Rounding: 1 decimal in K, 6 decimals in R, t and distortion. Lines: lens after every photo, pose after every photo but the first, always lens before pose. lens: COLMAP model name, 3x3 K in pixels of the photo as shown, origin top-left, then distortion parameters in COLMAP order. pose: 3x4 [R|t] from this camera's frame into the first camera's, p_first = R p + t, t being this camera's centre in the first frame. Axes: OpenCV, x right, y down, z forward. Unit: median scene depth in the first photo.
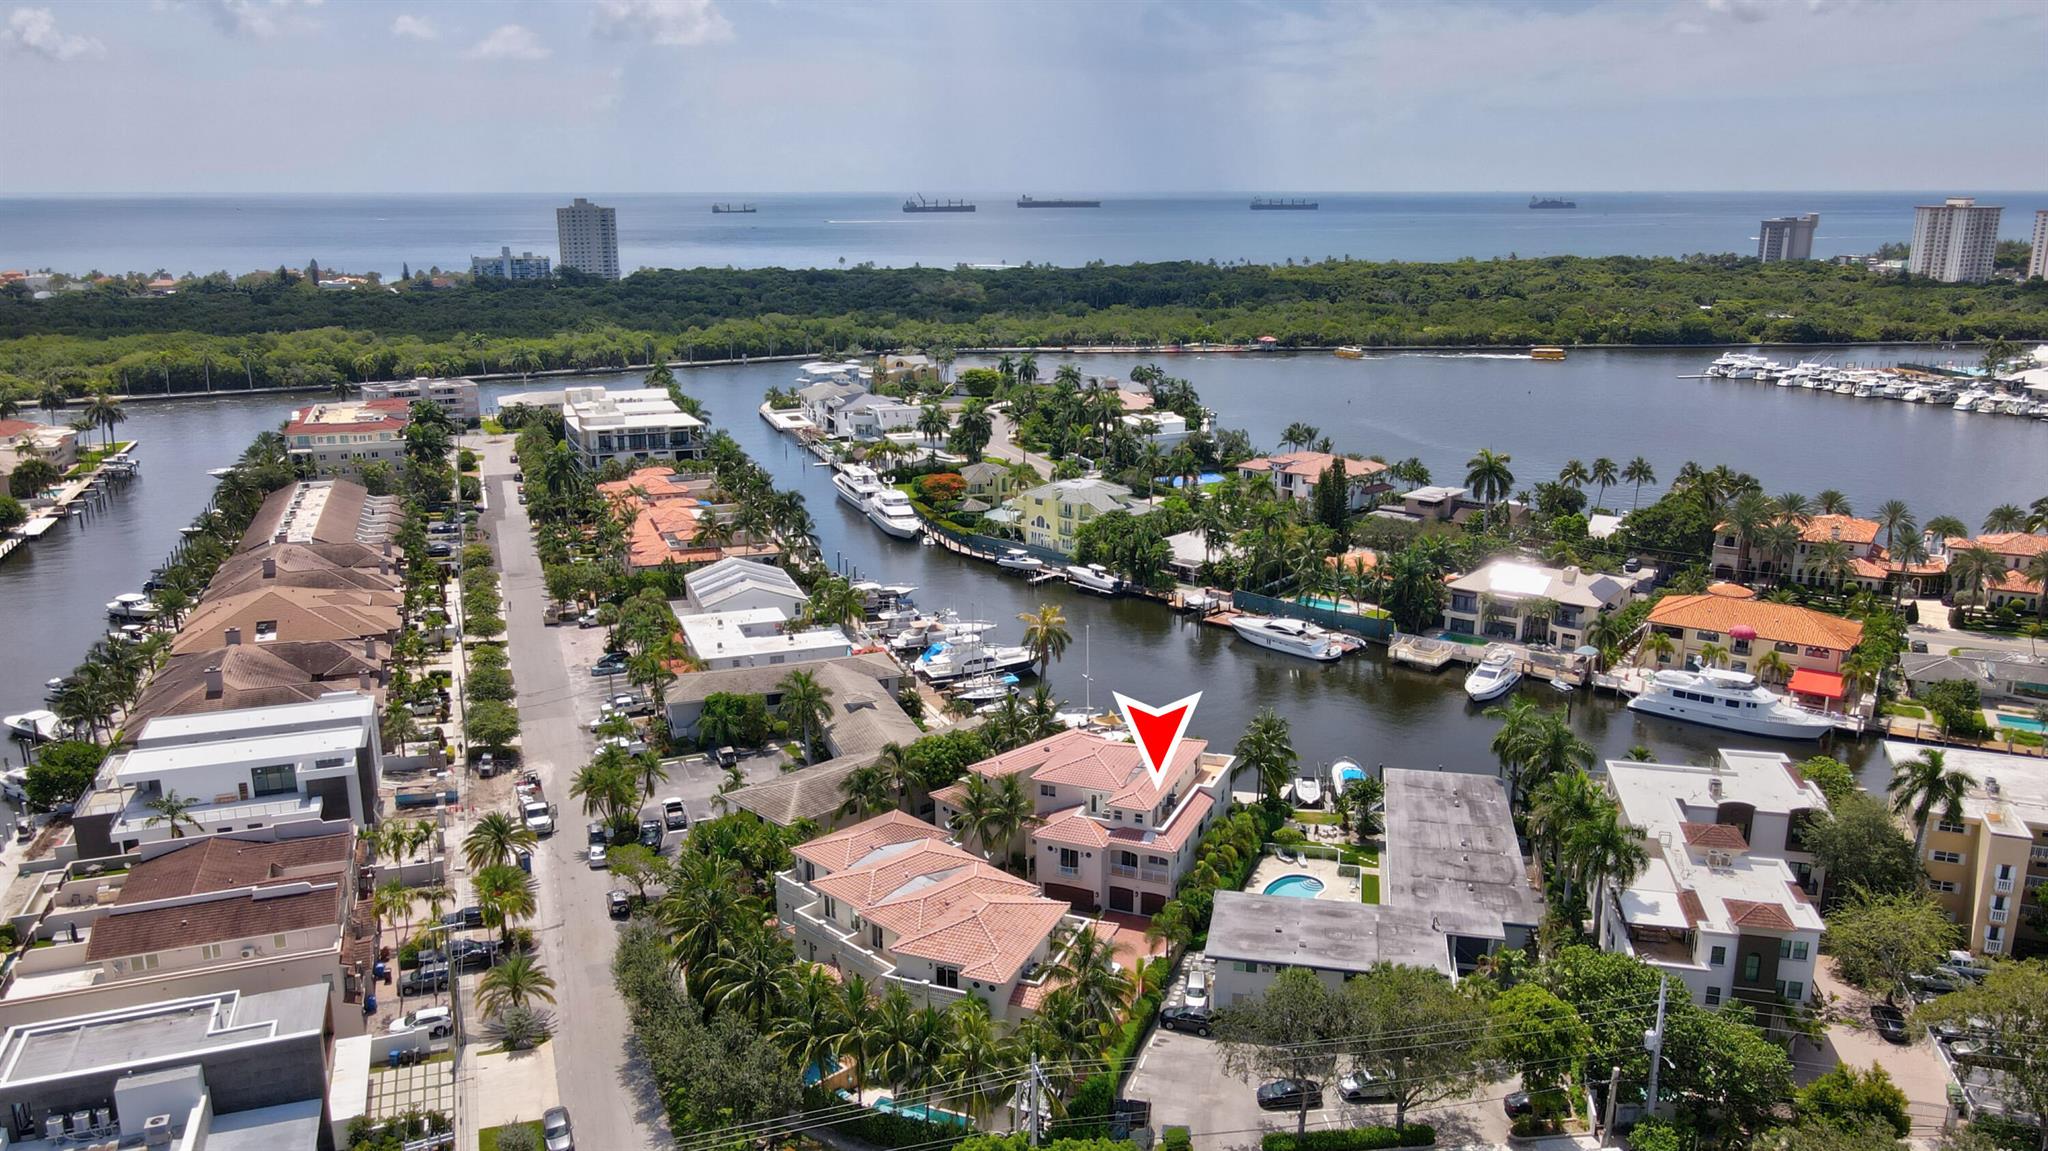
lens RADIAL K [[1526.7, 0, 1024.0], [0, 1526.7, 575.5], [0, 0, 1]] dist [-0.029228, 0.002906]
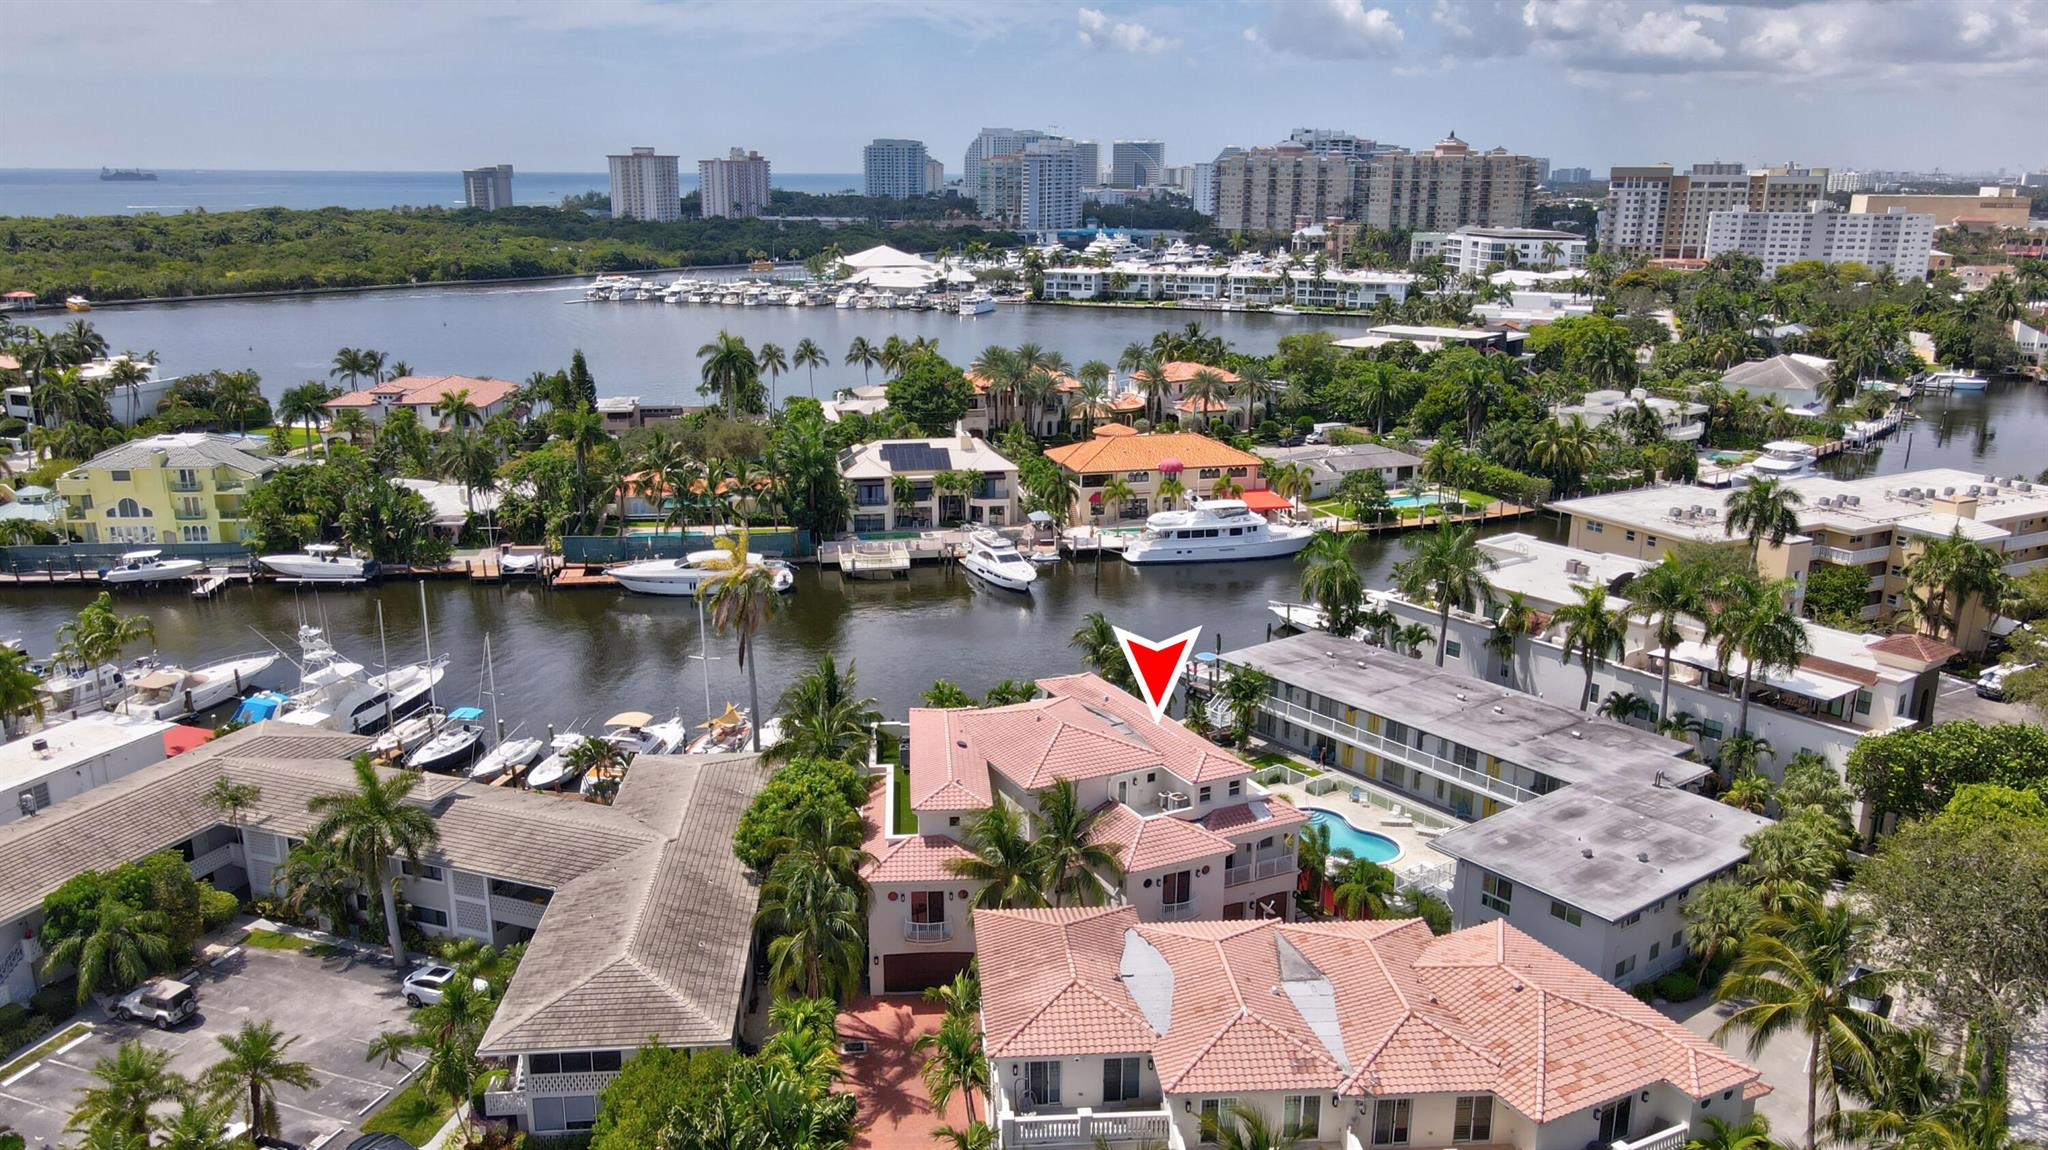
lens RADIAL K [[1515.4, 0, 1024.0], [0, 1515.4, 575.0], [0, 0, 1]] dist [-0.001152, 0.003565]
pose [[0.646587, -0.189292, 0.738982, -0.262793], [0.181935, 0.979035, 0.091595, 0.001274], [-0.740827, 0.075222, 0.667470, 0.403339]]
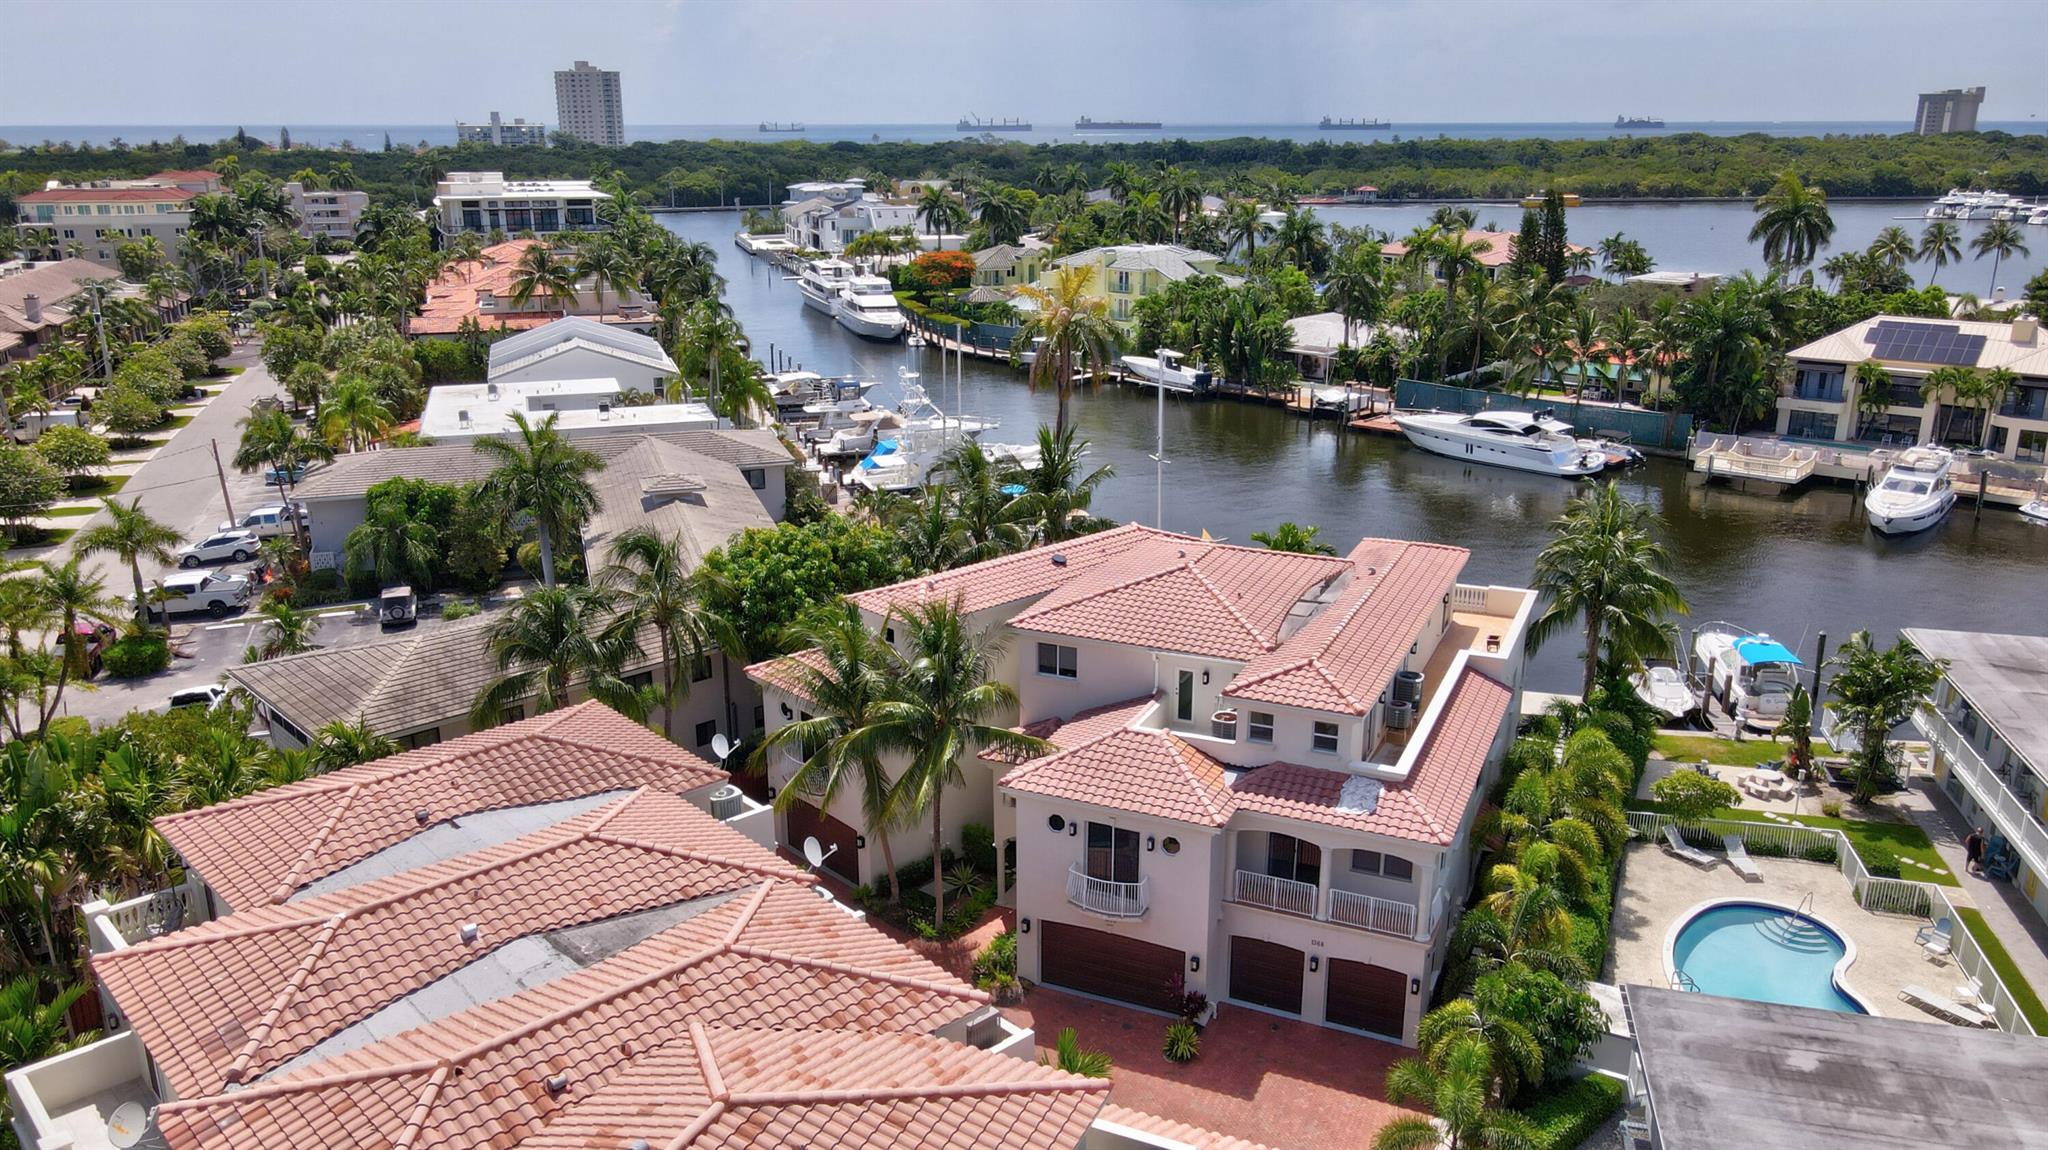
lens RADIAL K [[1515.4, 0, 1024.0], [0, 1515.4, 575.0], [0, 0, 1]] dist [-0.001152, 0.003565]
pose [[0.999271, 0.009242, -0.037029, 0.013828], [-0.007851, 0.999264, 0.037542, 0.070494], [0.037349, -0.037224, 0.998609, 0.421322]]
